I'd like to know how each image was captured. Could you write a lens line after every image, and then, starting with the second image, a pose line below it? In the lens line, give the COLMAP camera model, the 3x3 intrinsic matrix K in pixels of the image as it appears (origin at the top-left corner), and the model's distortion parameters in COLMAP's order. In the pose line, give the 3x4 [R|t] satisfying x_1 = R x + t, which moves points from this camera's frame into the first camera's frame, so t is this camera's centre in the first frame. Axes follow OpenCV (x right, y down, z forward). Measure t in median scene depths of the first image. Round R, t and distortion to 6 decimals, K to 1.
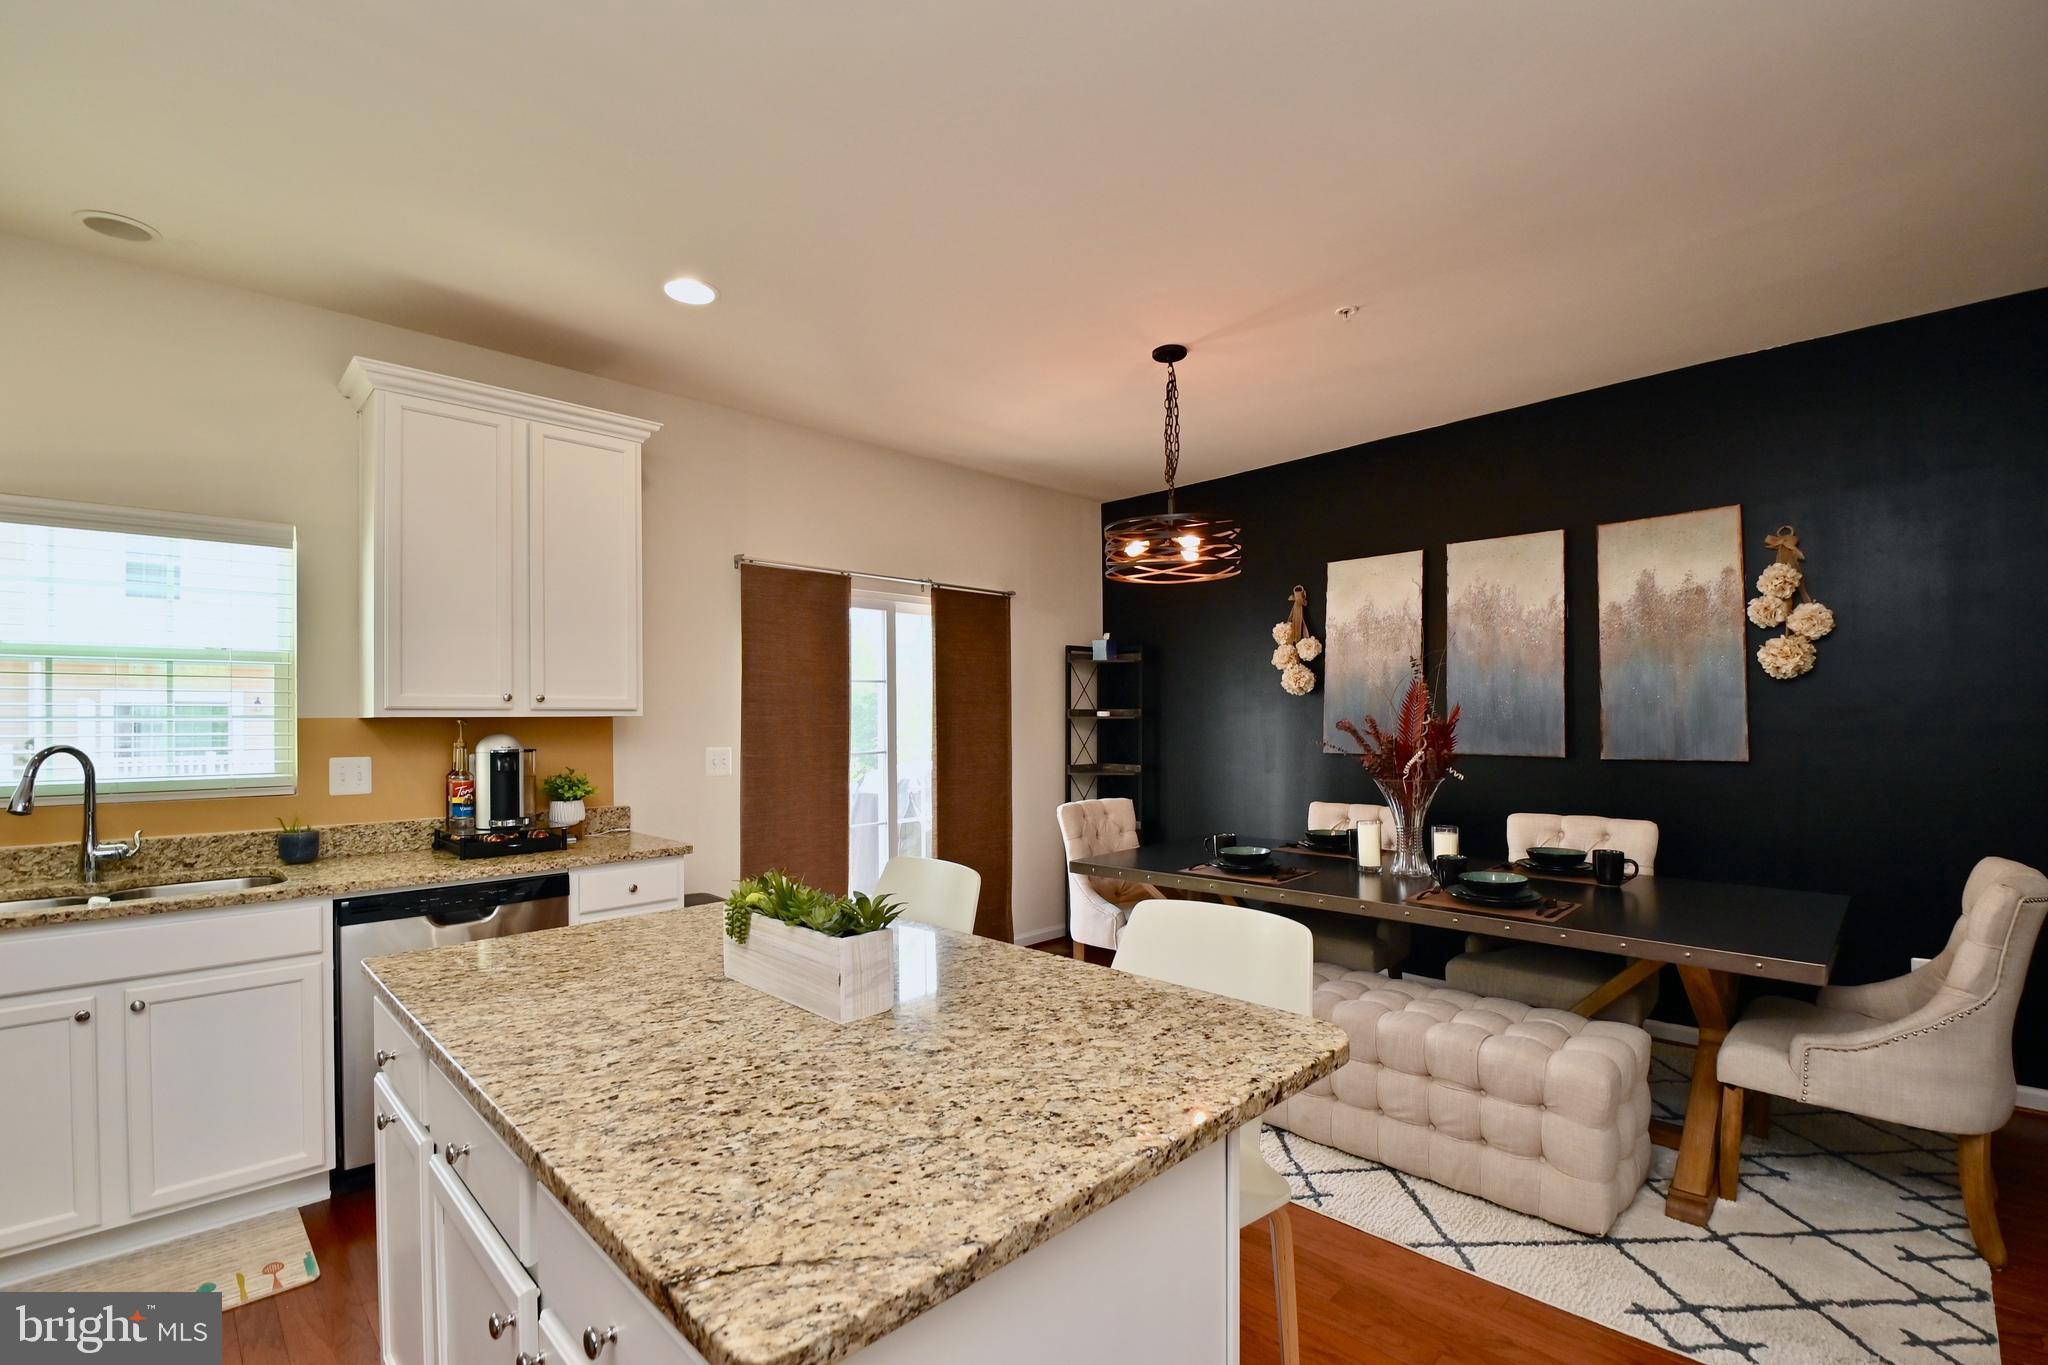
lens RADIAL K [[897.1, 0, 1039.5], [0, 897.1, 712.6], [0, 0, 1]] dist [0.016521, -0.022417]
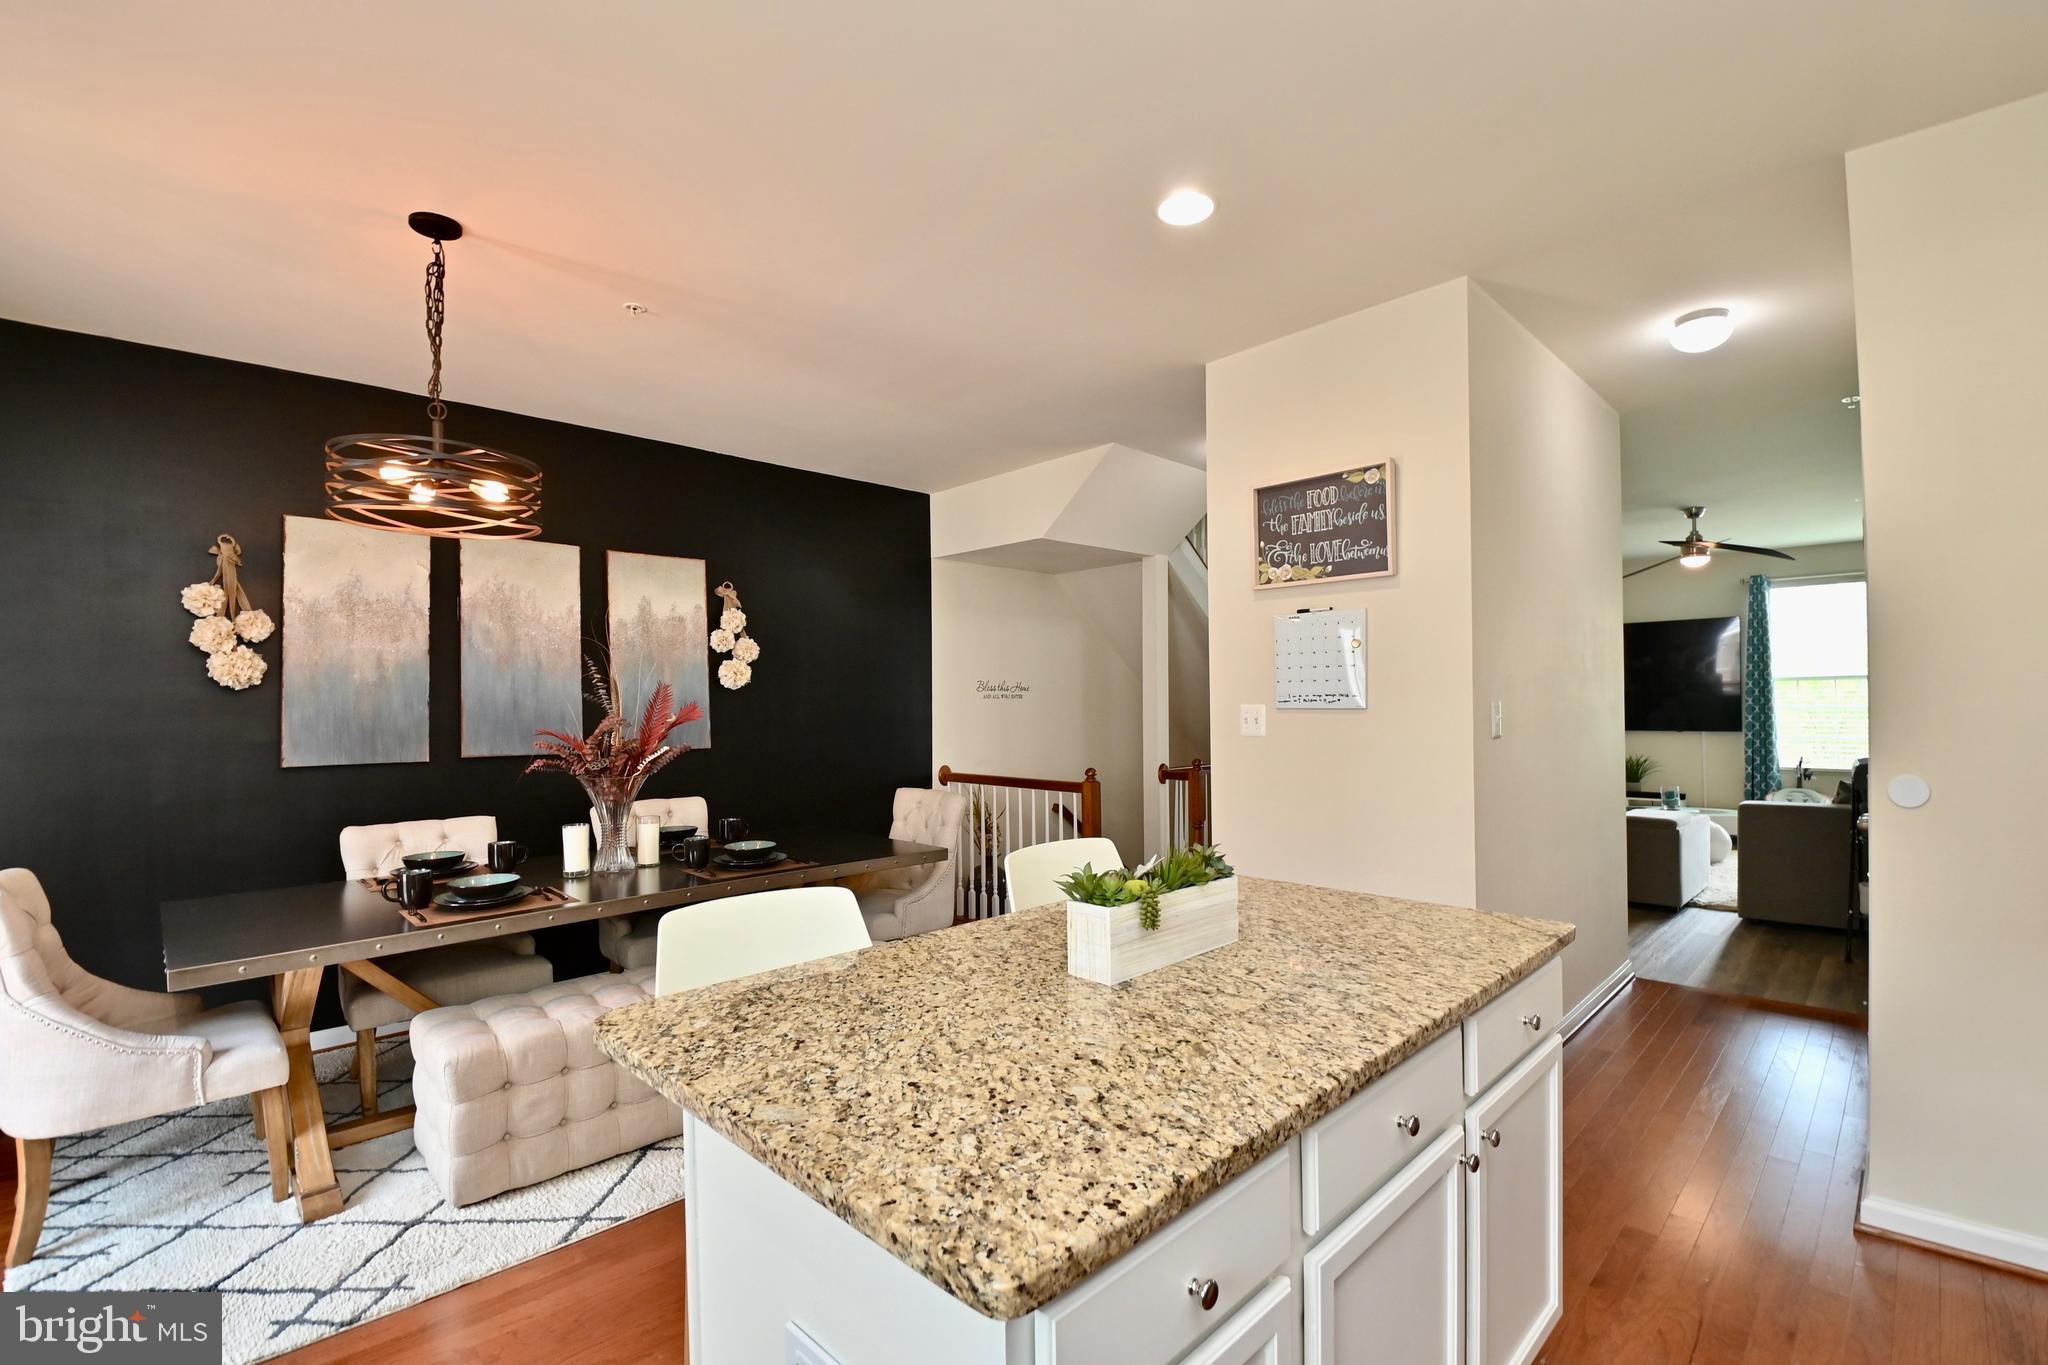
lens RADIAL K [[897.1, 0, 1039.5], [0, 897.1, 712.6], [0, 0, 1]] dist [0.016521, -0.022417]
pose [[-0.002244, 0.004249, 0.999988, -0.614727], [0.005309, 0.999977, -0.004237, 0.008479], [-0.999983, 0.005299, -0.002266, 0.520725]]
